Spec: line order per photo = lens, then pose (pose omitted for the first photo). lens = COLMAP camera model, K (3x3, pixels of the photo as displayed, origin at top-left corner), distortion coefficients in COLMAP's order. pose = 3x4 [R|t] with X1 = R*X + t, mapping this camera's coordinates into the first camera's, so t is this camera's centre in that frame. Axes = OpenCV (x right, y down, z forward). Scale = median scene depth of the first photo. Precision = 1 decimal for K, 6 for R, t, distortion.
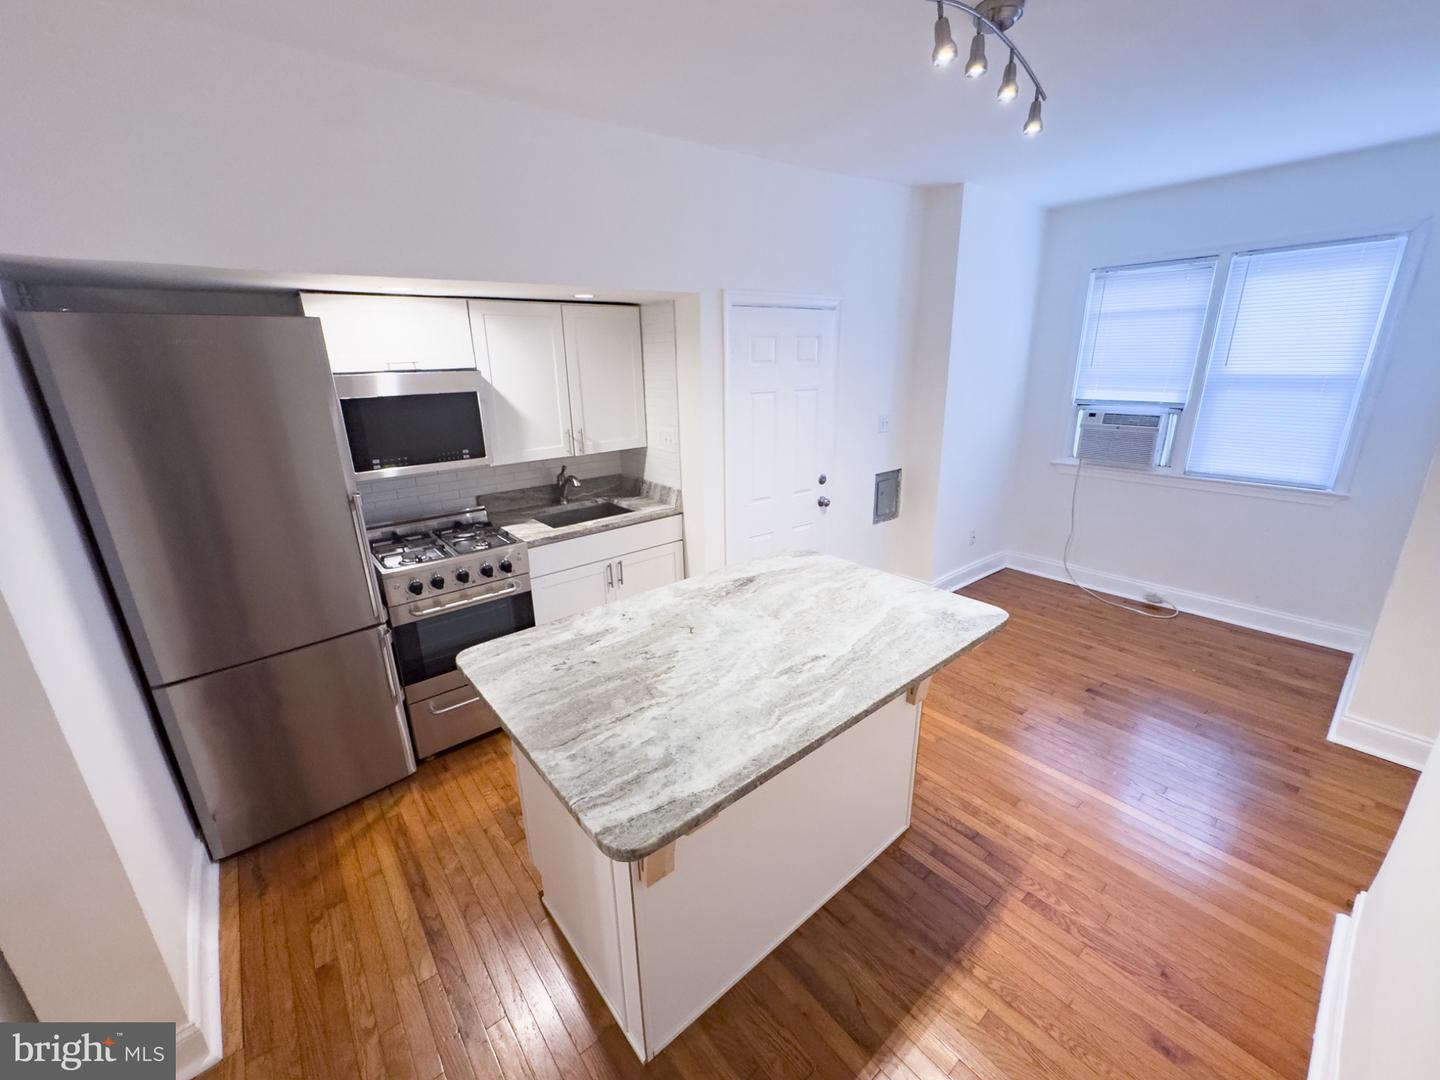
lens RADIAL K [[579.0, 0, 715.0], [0, 579.0, 538.5], [0, 0, 1]] dist [-0.004950, 0.000670]
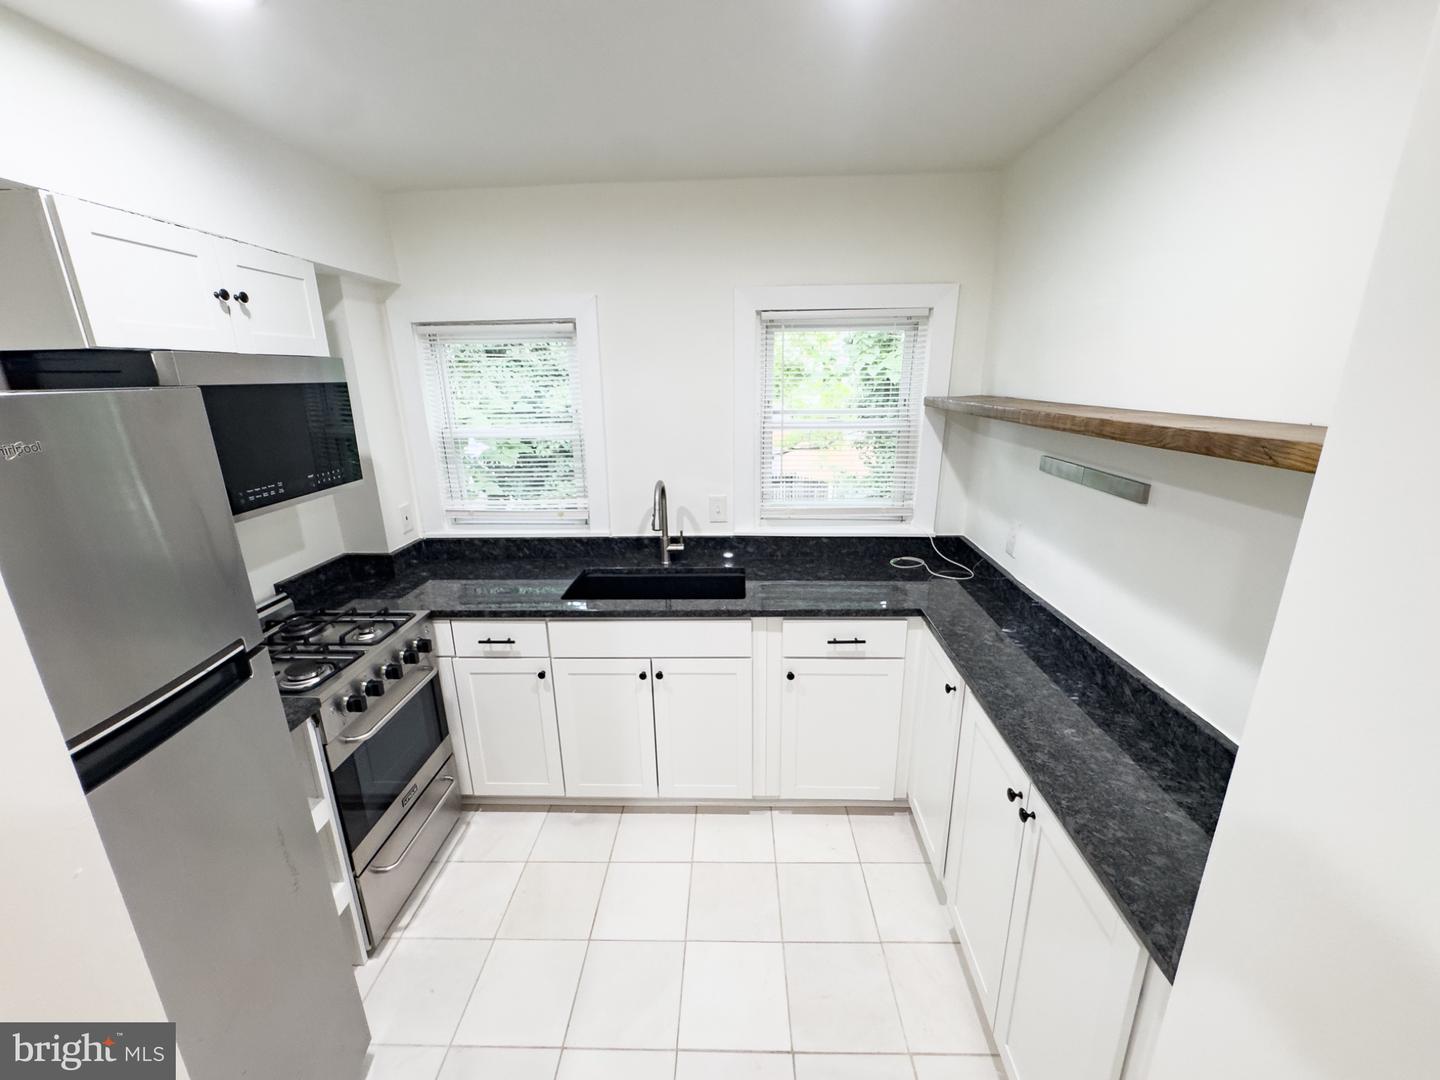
lens RADIAL K [[579.0, 0, 725.0], [0, 579.0, 537.0], [0, 0, 1]] dist [-0.004950, 0.000670]
pose [[0.656791, -0.189937, 0.729760, -0.634425], [0.225904, 0.972871, 0.049896, -0.041981], [-0.719440, 0.132084, 0.681880, 0.142500]]
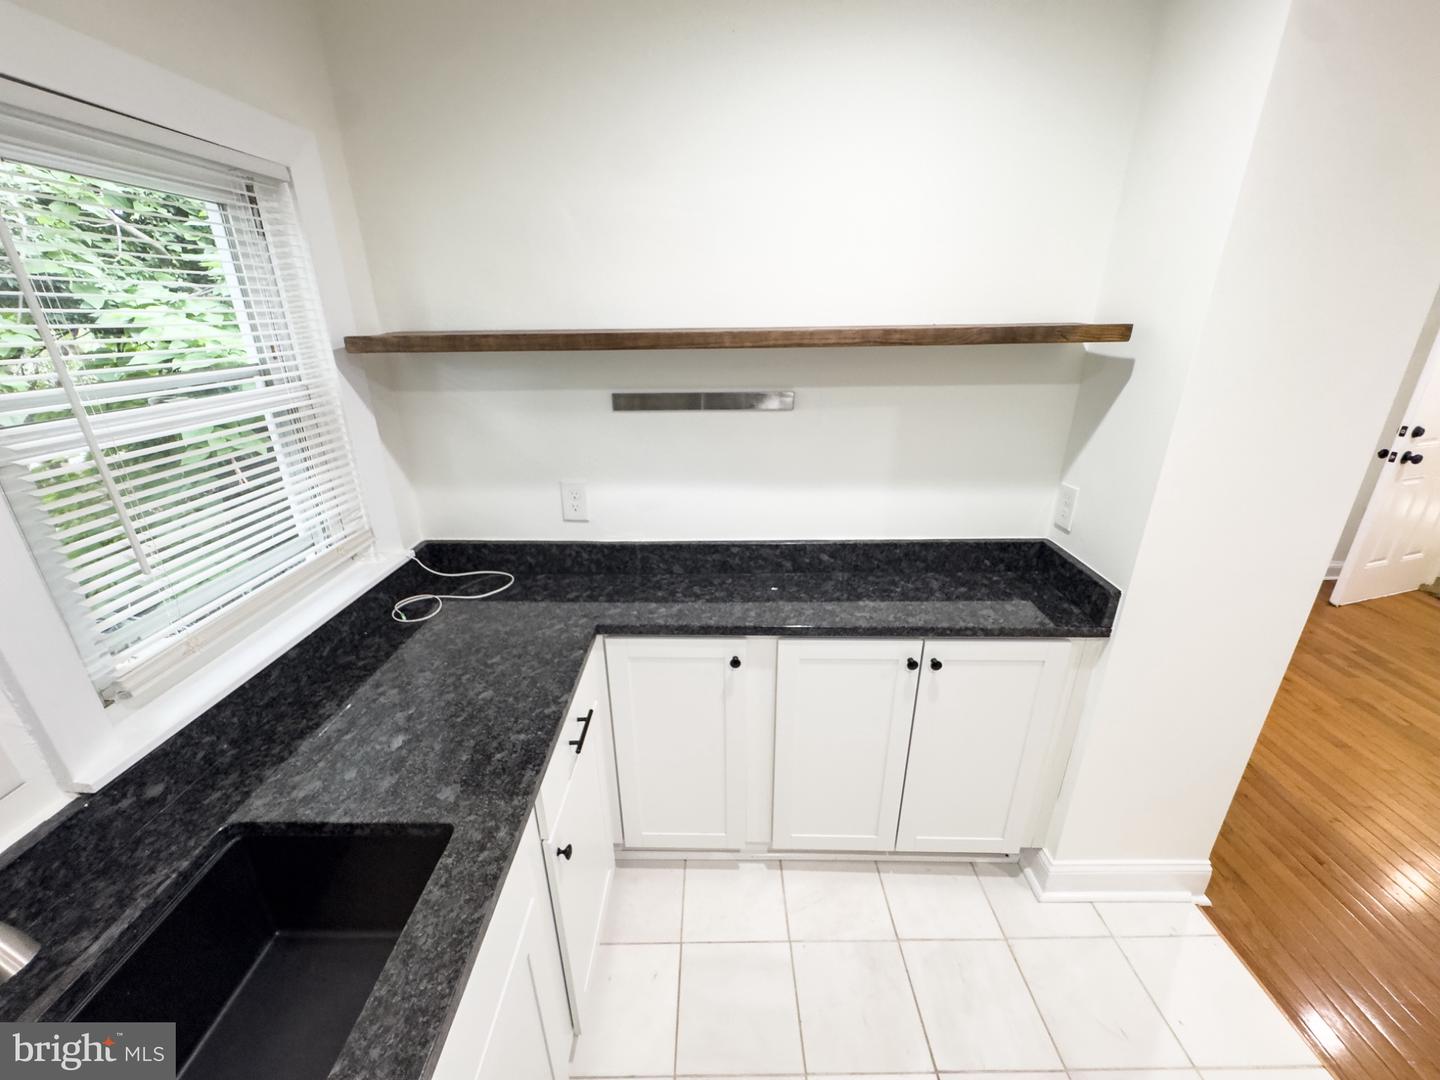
lens RADIAL K [[579.0, 0, 714.0], [0, 579.0, 536.6], [0, 0, 1]] dist [-0.004950, 0.000670]
pose [[-0.762537, -0.205833, 0.613327, -0.322386], [0.225218, 0.804276, 0.549925, -0.212073], [-0.606477, 0.557470, -0.566933, 0.717830]]
